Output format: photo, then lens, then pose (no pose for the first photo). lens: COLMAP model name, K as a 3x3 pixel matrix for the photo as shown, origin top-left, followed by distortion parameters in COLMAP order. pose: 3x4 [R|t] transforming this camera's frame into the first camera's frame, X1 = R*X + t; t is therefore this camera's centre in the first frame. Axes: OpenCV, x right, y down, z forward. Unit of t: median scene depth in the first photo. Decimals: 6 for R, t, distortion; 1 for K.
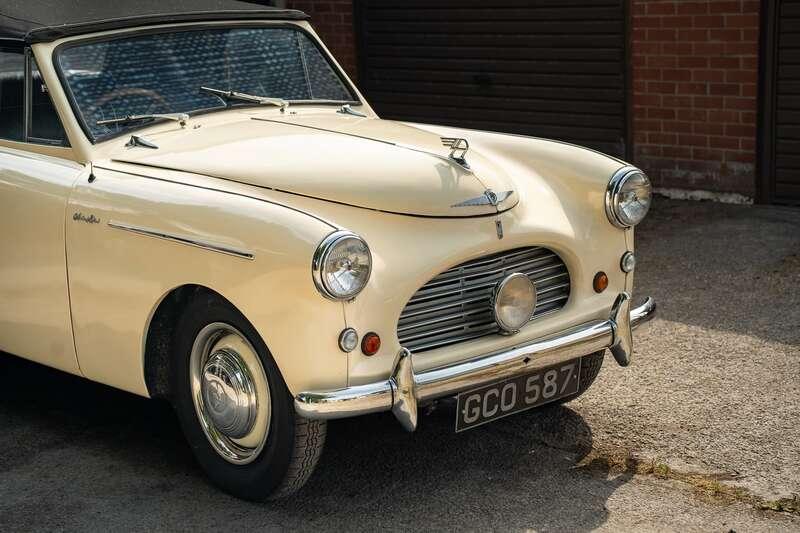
lens RADIAL K [[1624.1, 0, 400.0], [0, 1624.1, 266.5], [0, 0, 1]] dist [0.580576, 0.085806]
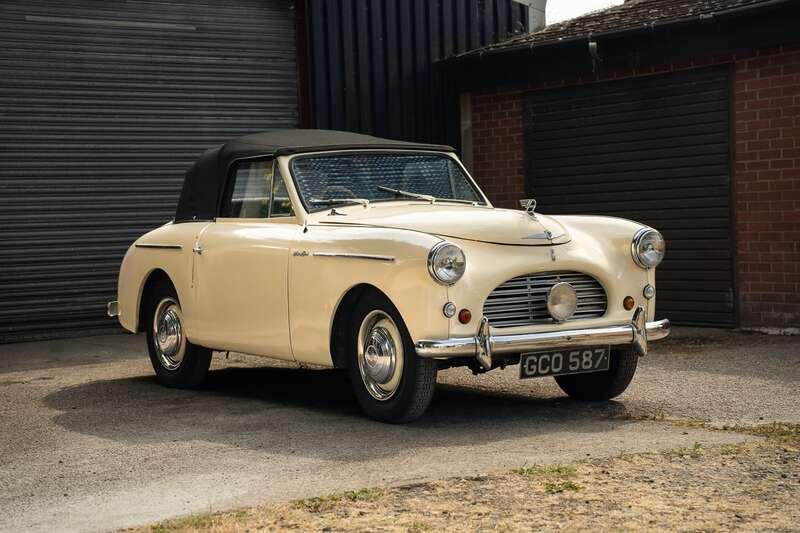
lens RADIAL K [[1624.1, 0, 400.0], [0, 1624.1, 266.5], [0, 0, 1]] dist [0.580576, 0.085806]
pose [[0.989078, 0.019836, -0.146050, 0.138201], [-0.043676, 0.985842, -0.161887, 0.237578], [0.140771, 0.166497, 0.975942, -0.529257]]
